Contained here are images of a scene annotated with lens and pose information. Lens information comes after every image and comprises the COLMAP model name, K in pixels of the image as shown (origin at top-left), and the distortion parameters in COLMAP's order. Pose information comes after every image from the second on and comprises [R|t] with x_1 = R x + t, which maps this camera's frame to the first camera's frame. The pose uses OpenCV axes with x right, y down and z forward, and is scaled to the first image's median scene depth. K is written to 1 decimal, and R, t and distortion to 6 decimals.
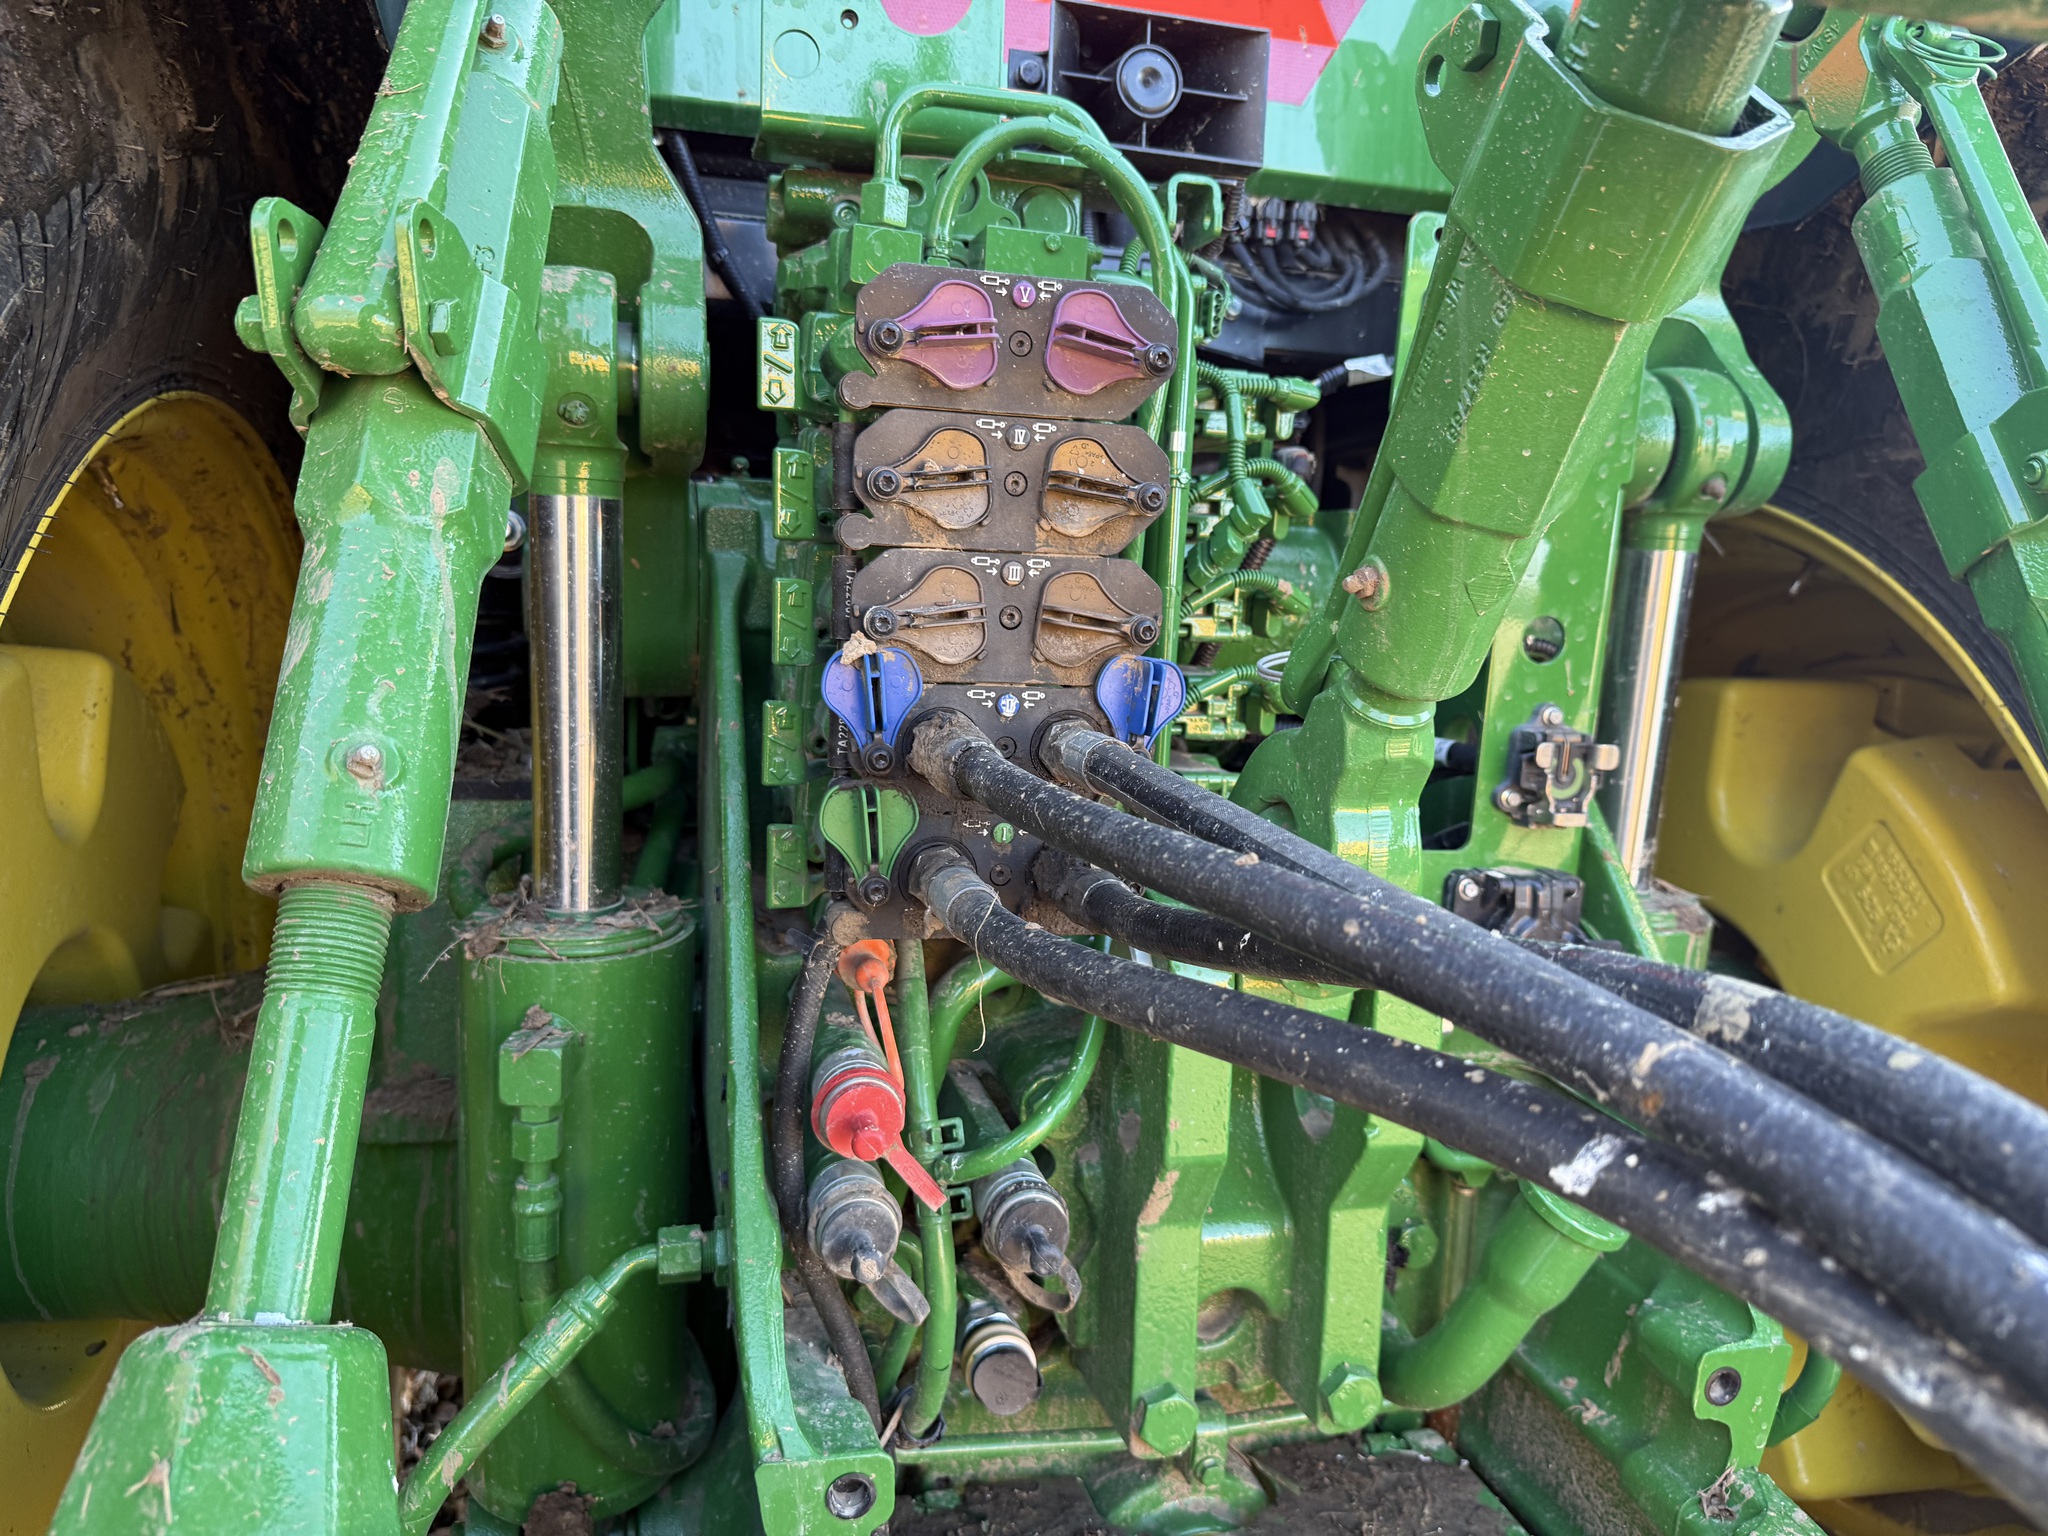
lens RADIAL K [[1480.9, 0, 1024.0], [0, 1480.9, 768.0], [0, 0, 1]] dist [0.054485, -0.100559]
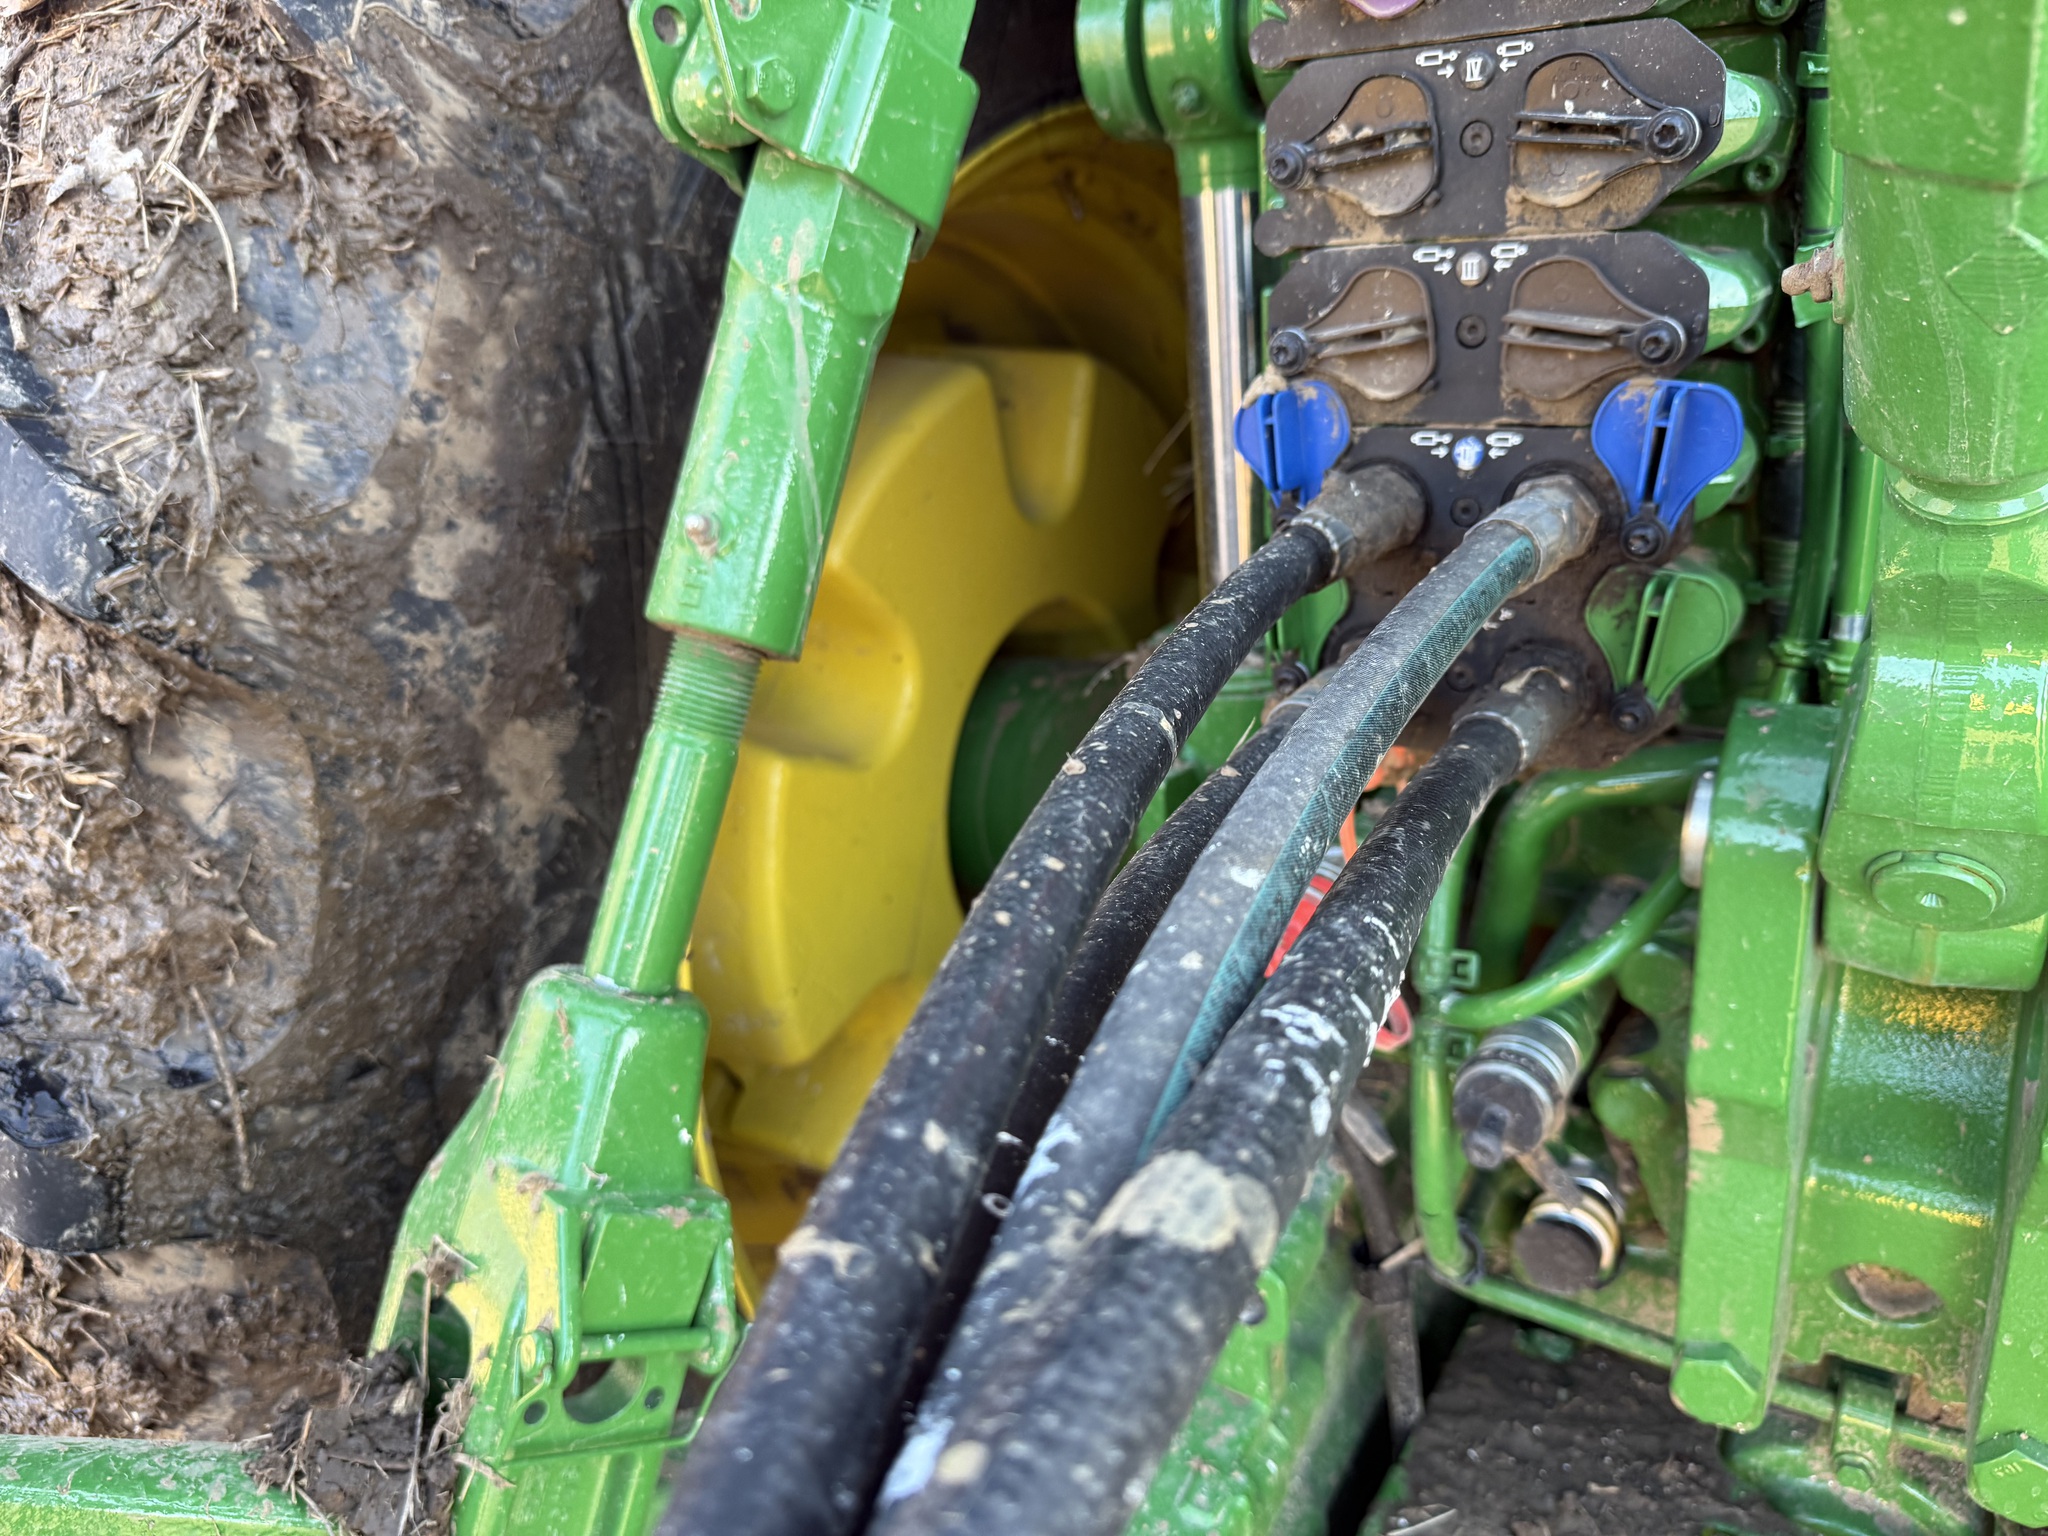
lens RADIAL K [[1495.2, 0, 966.5], [0, 1495.2, 759.4], [0, 0, 1]] dist [-0.027214, -0.000353]
pose [[0.667523, 0.161029, -0.726968, 0.301118], [0.013252, 0.973611, 0.227830, -0.051487], [0.744471, -0.161715, 0.647774, 0.237324]]
